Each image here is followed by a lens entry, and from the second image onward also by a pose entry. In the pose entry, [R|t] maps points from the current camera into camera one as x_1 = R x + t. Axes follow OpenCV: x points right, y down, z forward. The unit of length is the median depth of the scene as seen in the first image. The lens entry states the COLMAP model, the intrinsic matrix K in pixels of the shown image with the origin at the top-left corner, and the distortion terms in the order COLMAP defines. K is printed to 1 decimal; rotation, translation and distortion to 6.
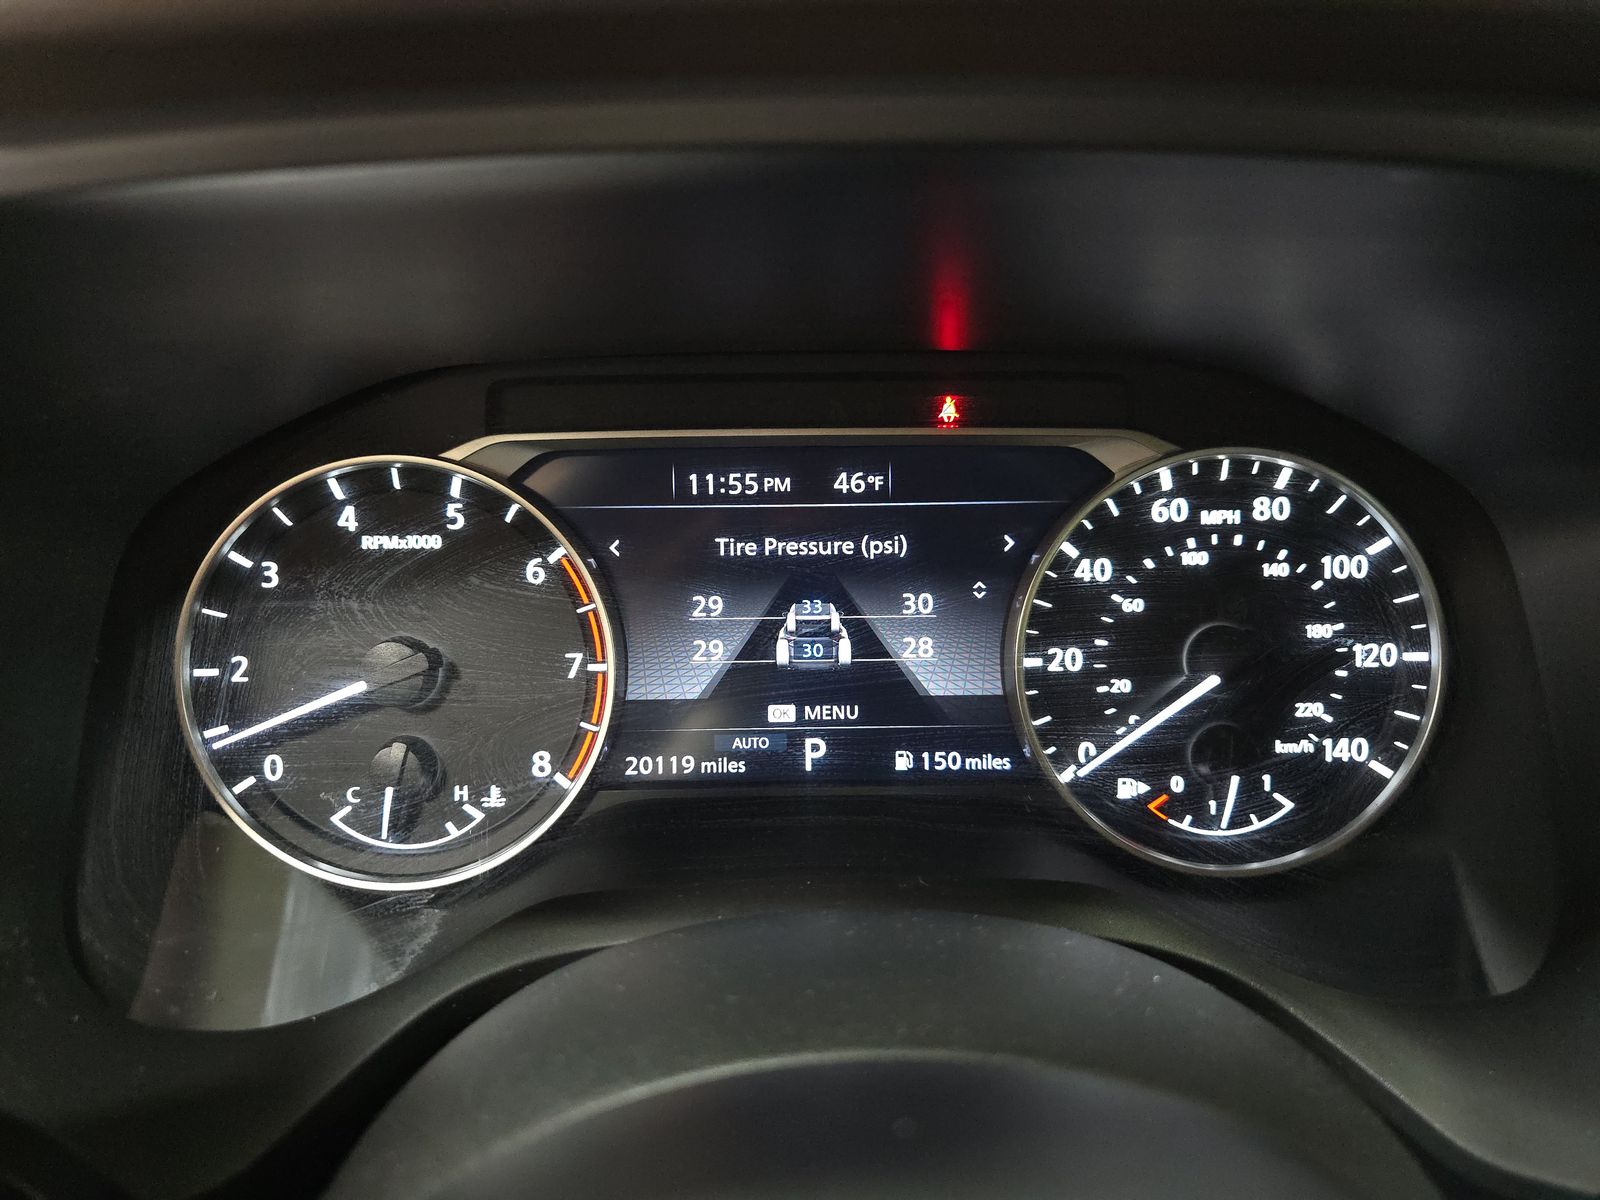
lens RADIAL K [[1057.7, 0, 800.2], [0, 1057.7, 607.6], [0, 0, 1]] dist [0.009214, -0.014712]
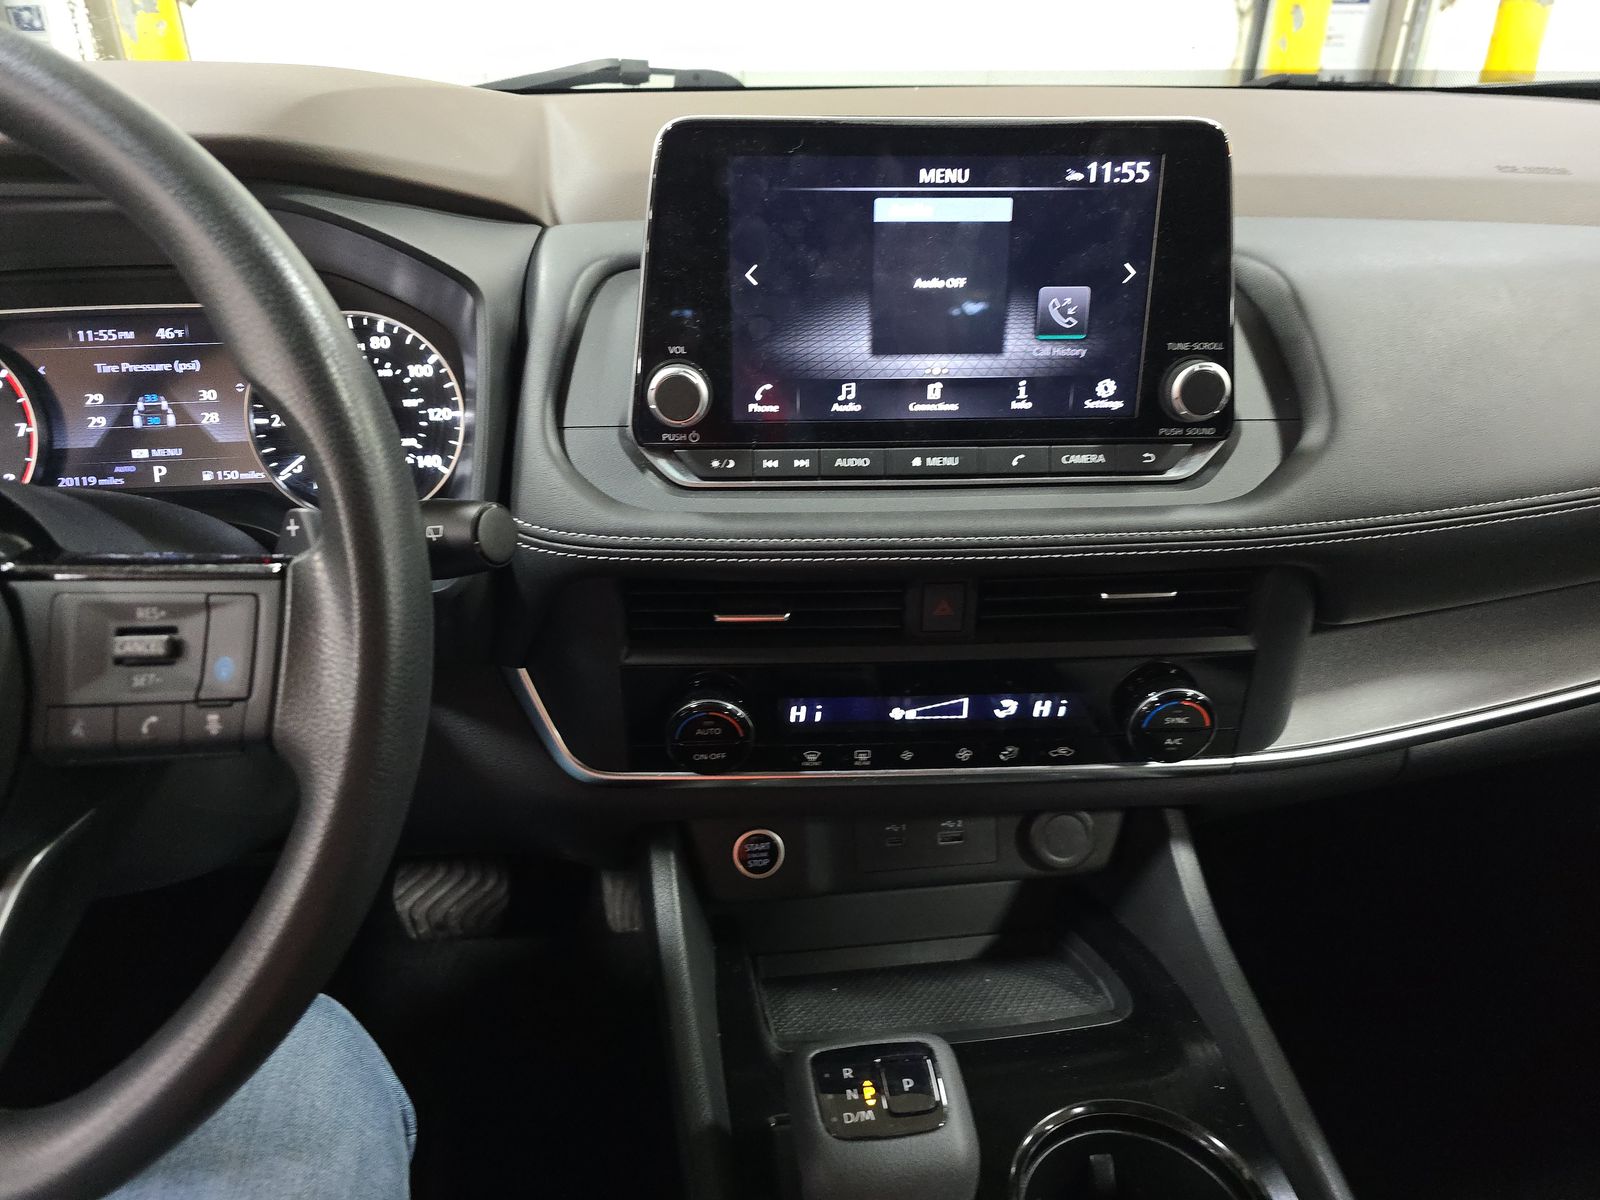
lens RADIAL K [[1057.7, 0, 803.3], [0, 1057.7, 601.5], [0, 0, 1]] dist [0.009214, -0.014712]
pose [[0.993637, -0.045153, 0.103182, 1.017065], [0.035508, 0.994989, 0.093465, 0.239379], [-0.106885, -0.089206, 0.990261, -1.135612]]
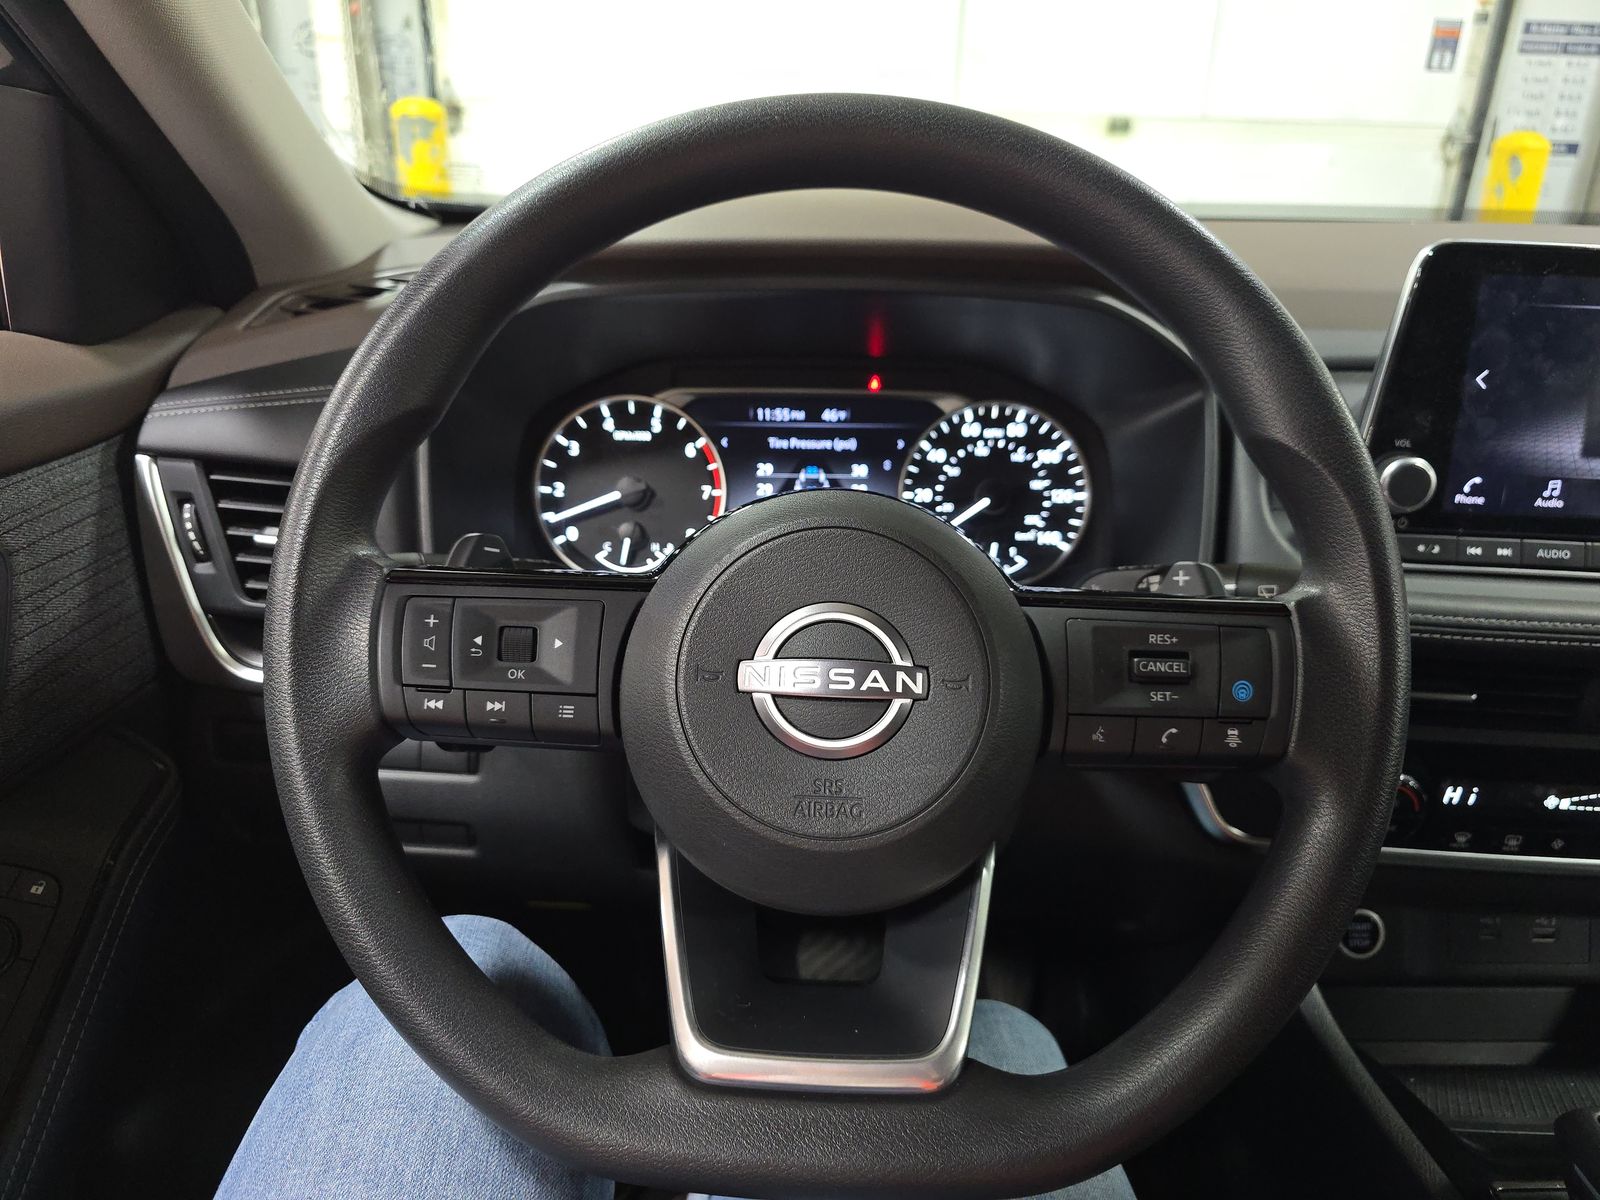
lens RADIAL K [[1057.7, 0, 806.7], [0, 1057.7, 588.5], [0, 0, 1]] dist [0.009214, -0.014712]
pose [[0.999750, 0.022363, -0.000185, 0.006393], [-0.022359, 0.999354, -0.028134, 0.316610], [-0.000445, 0.028131, 0.999604, -1.242823]]
